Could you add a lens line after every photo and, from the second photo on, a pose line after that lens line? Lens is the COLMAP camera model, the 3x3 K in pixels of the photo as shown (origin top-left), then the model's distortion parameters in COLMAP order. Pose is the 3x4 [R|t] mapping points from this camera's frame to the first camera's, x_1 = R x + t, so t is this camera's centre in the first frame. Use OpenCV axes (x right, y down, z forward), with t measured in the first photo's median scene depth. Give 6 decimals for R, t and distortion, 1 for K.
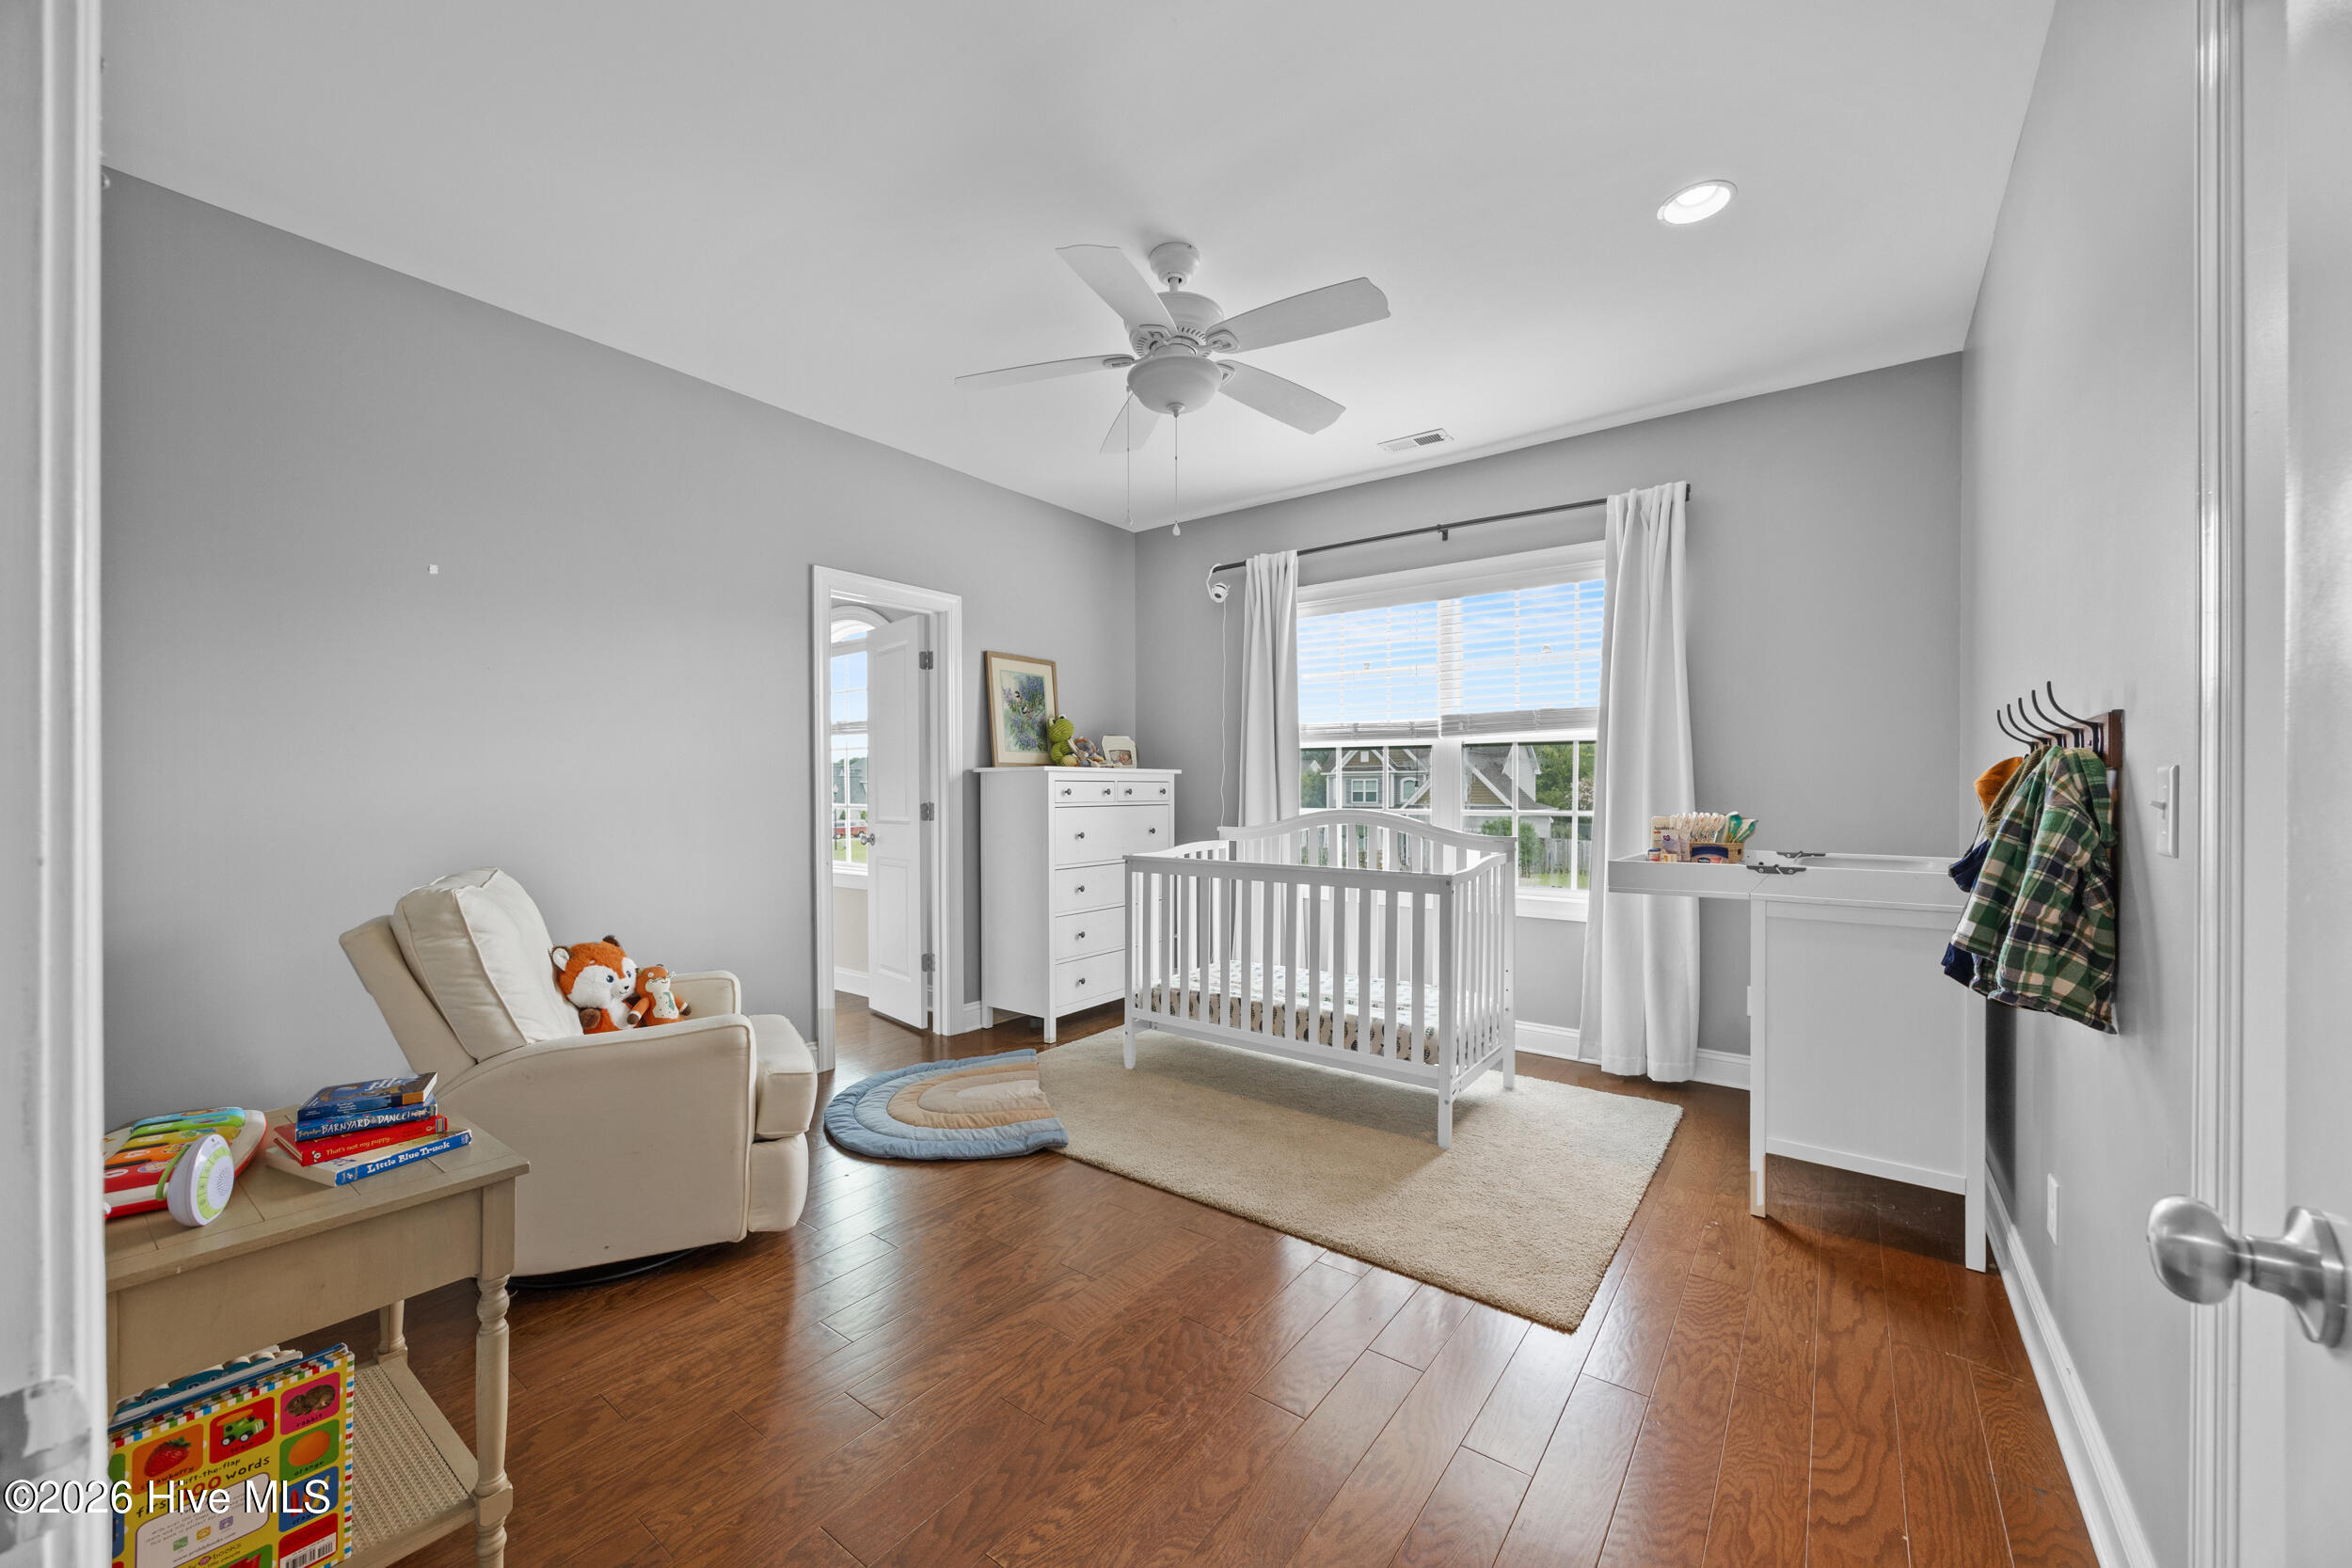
lens RADIAL K [[902.2, 0, 1181.6], [0, 902.2, 787.2], [0, 0, 1]] dist [-0.000943, 0.000014]
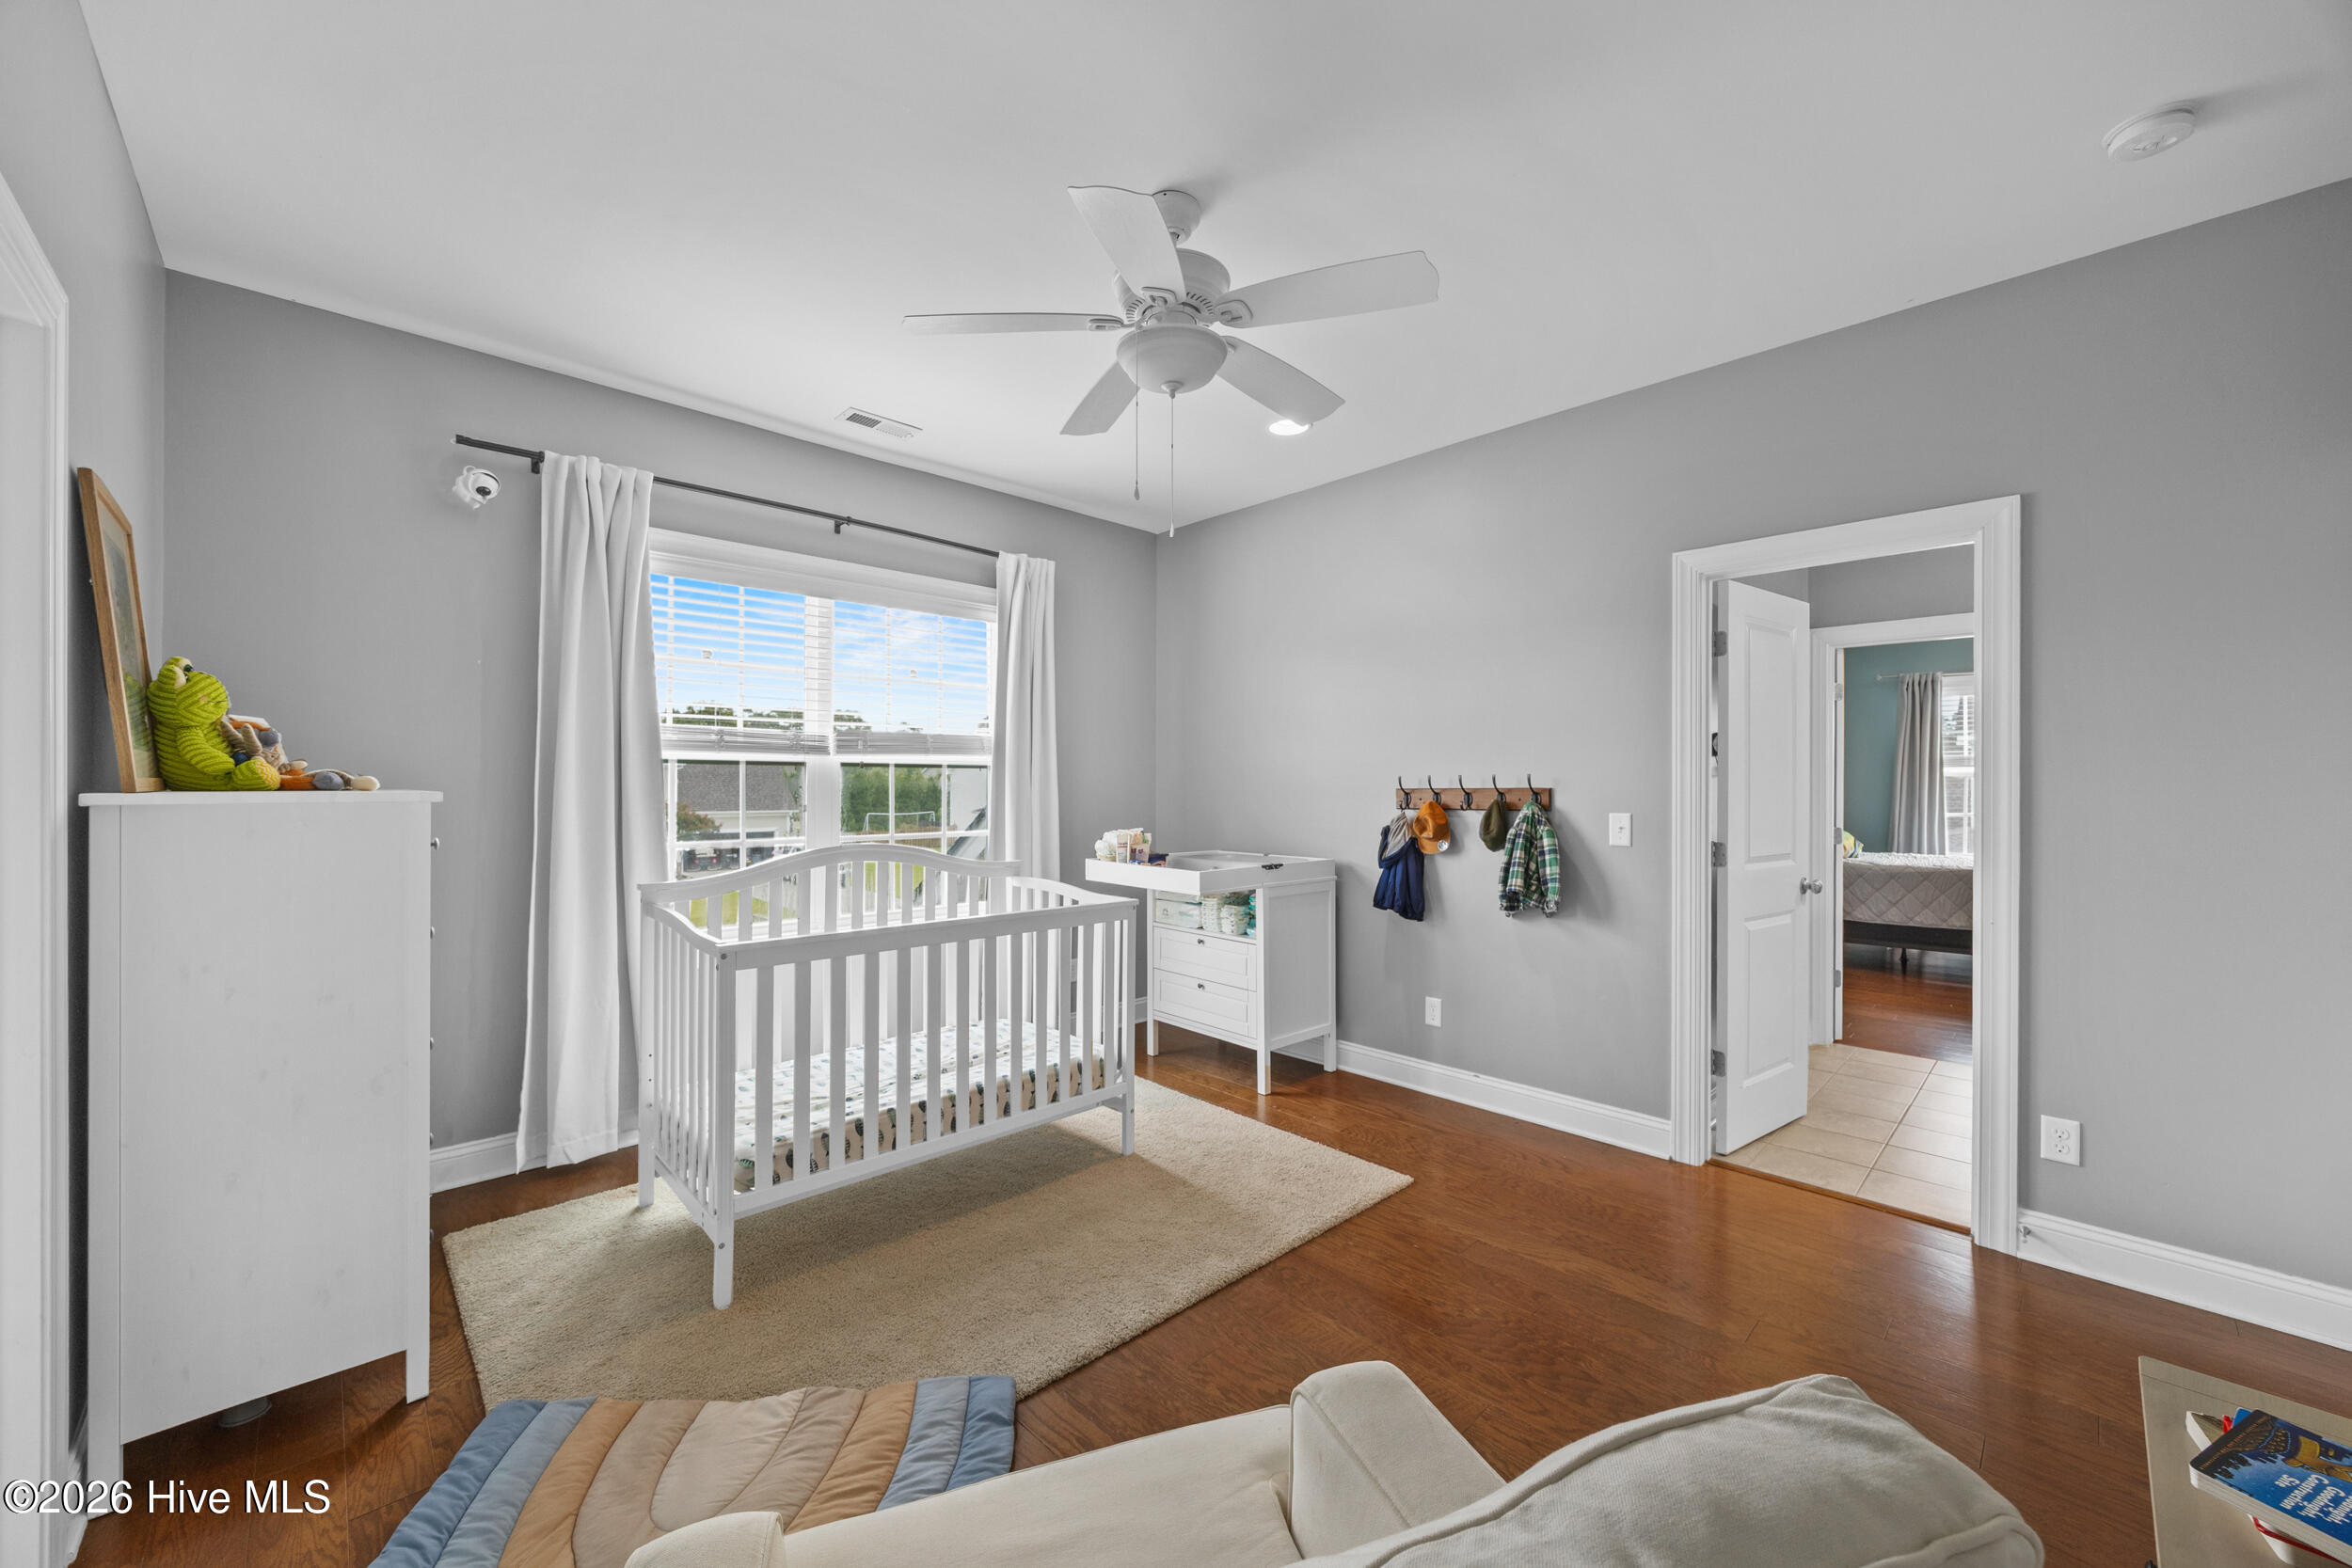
lens RADIAL K [[871.2, 0, 1167.6], [0, 871.2, 791.9], [0, 0, 1]] dist [-0.000102, 0.000011]
pose [[0.174755, -0.003407, 0.984606, -0.571561], [-0.005429, 0.999975, 0.004424, -0.029762], [-0.984597, -0.006119, 0.174732, 0.614631]]
